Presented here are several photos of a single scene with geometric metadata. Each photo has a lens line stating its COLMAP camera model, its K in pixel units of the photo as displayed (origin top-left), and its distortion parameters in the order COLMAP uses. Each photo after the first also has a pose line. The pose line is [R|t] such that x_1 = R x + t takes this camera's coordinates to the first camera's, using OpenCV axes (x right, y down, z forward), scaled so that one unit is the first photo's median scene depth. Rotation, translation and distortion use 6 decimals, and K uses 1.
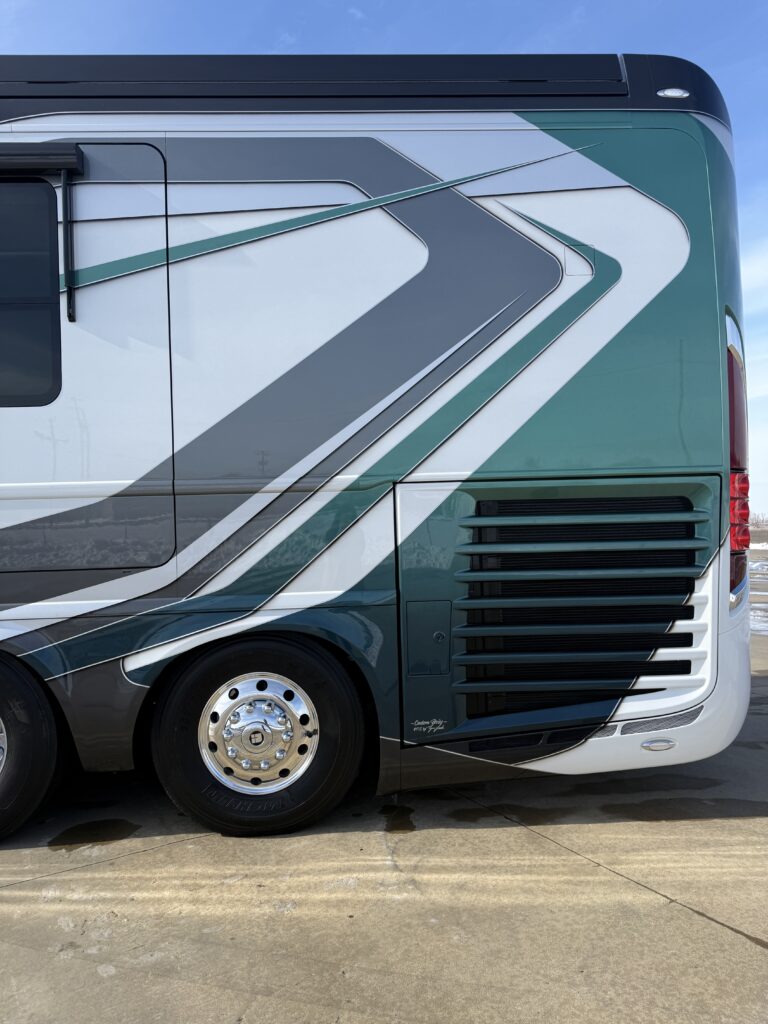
lens RADIAL K [[714.9, 0, 381.5], [0, 714.9, 507.2], [0, 0, 1]] dist [0.057332, -0.064761]
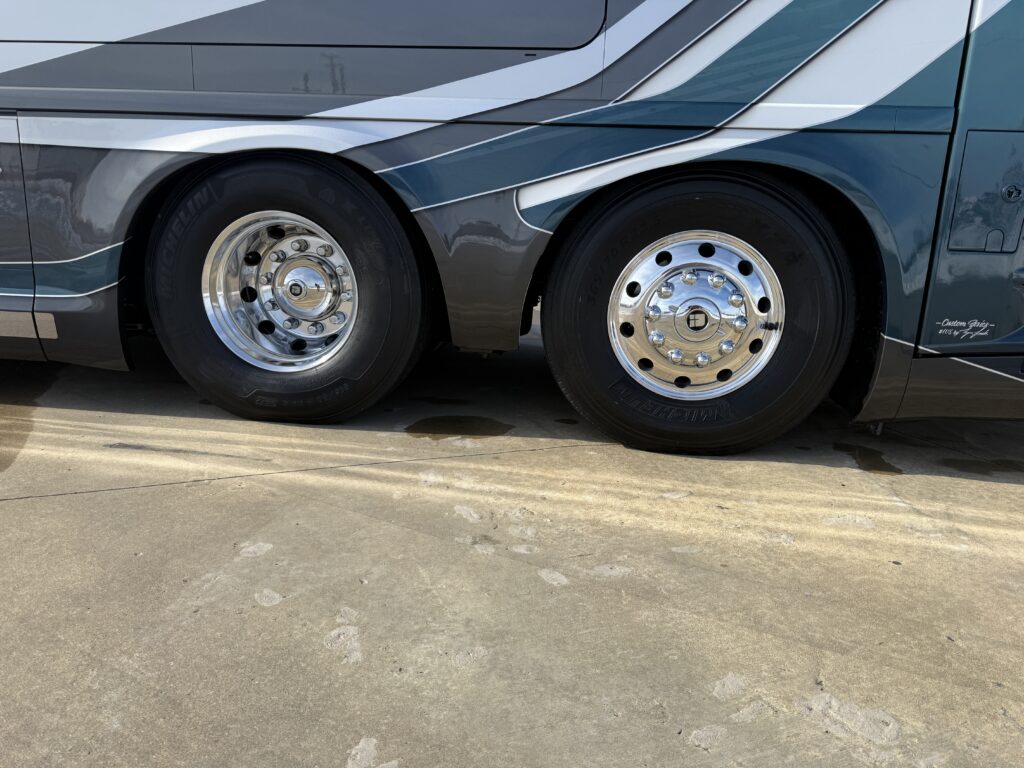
lens RADIAL K [[714.9, 0, 508.3], [0, 714.9, 380.5], [0, 0, 1]] dist [0.057332, -0.064761]
pose [[0.983420, 0.103001, -0.149252, -0.238179], [-0.064937, 0.968476, 0.240492, 0.217007], [0.169318, -0.226813, 0.959108, 0.283029]]
